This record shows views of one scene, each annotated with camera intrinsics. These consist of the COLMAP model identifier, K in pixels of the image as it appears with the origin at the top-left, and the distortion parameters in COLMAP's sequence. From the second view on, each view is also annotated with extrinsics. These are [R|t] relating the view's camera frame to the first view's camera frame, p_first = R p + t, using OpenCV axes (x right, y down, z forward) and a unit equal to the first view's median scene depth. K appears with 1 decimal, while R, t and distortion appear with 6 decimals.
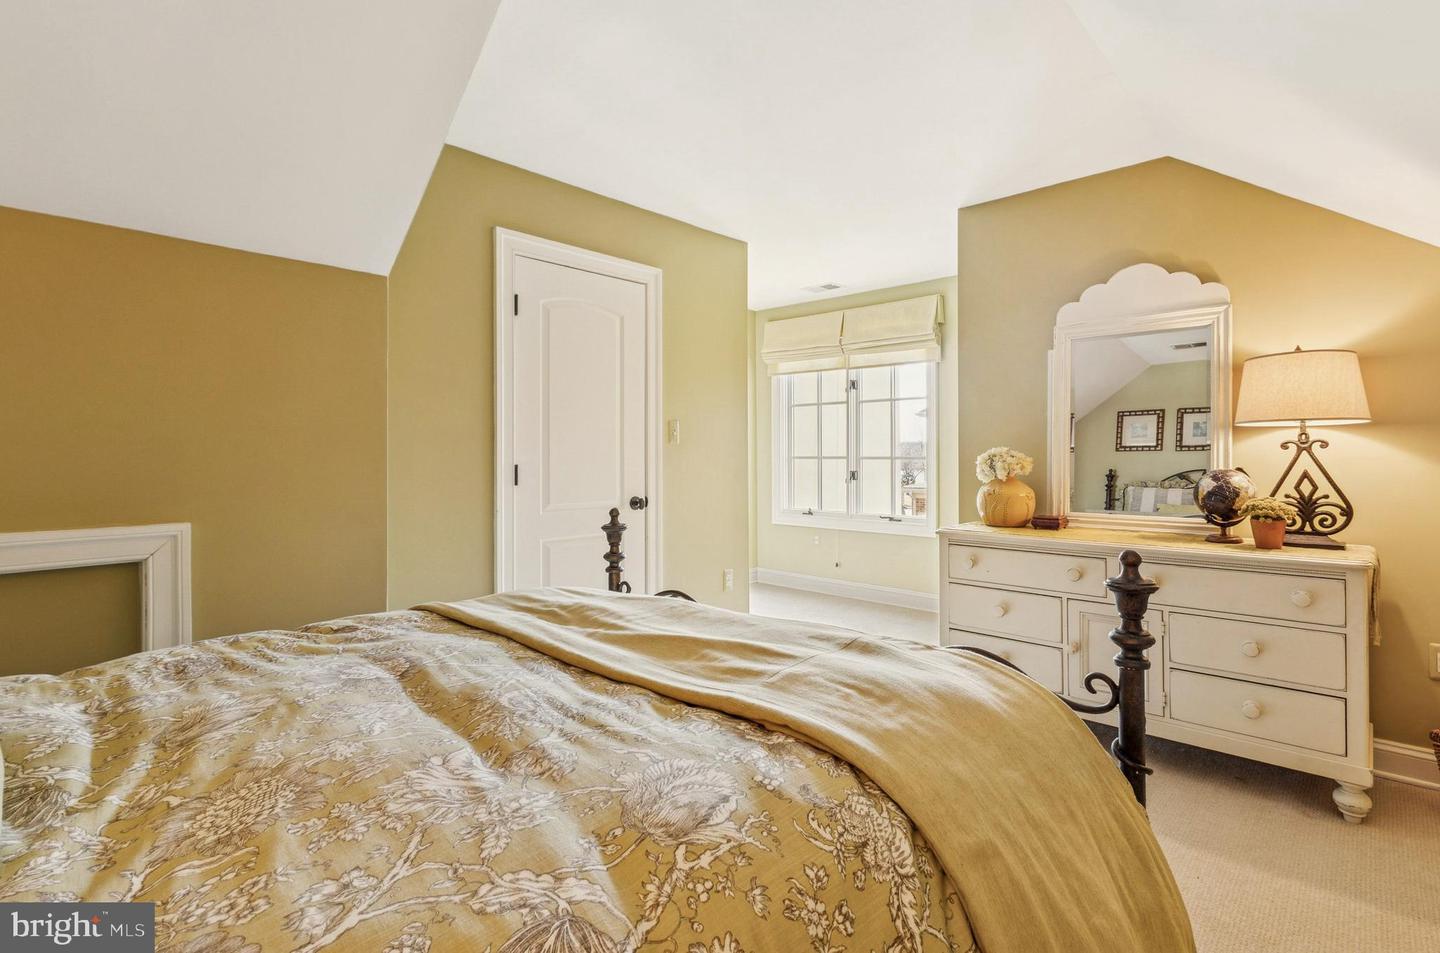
lens RADIAL K [[658.9, 0, 731.0], [0, 658.9, 456.7], [0, 0, 1]] dist [0.008699, -0.002617]
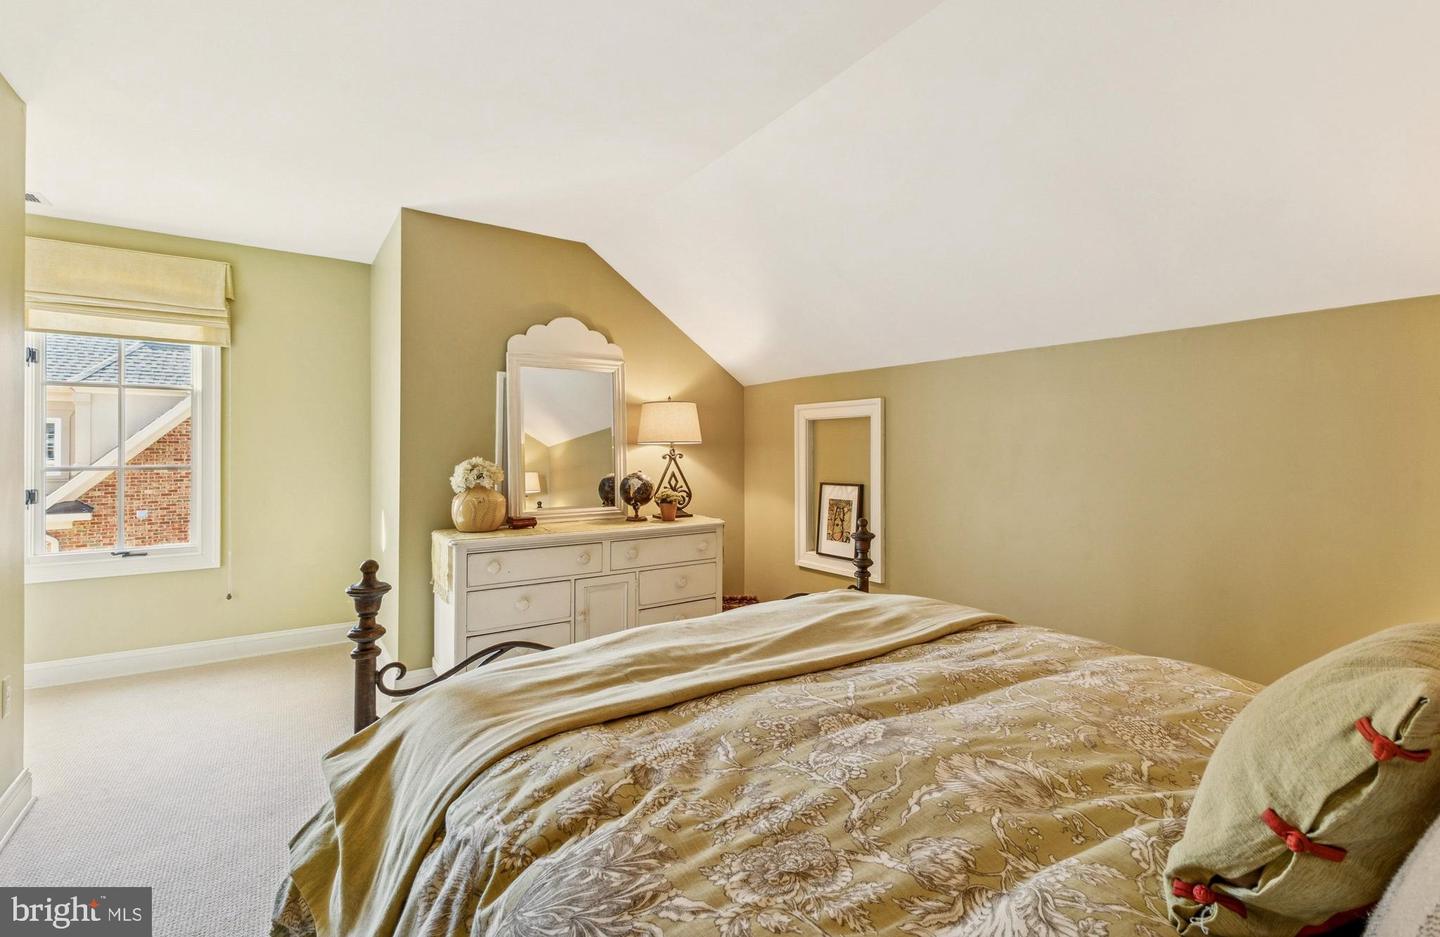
lens RADIAL K [[679.3, 0, 712.9], [0, 679.3, 457.9], [0, 0, 1]] dist [0.014471, -0.000847]
pose [[0.242911, -0.012941, 0.969962, -0.774202], [0.005554, 0.999913, 0.011950, -0.034631], [-0.970033, 0.002484, 0.242961, 0.494473]]
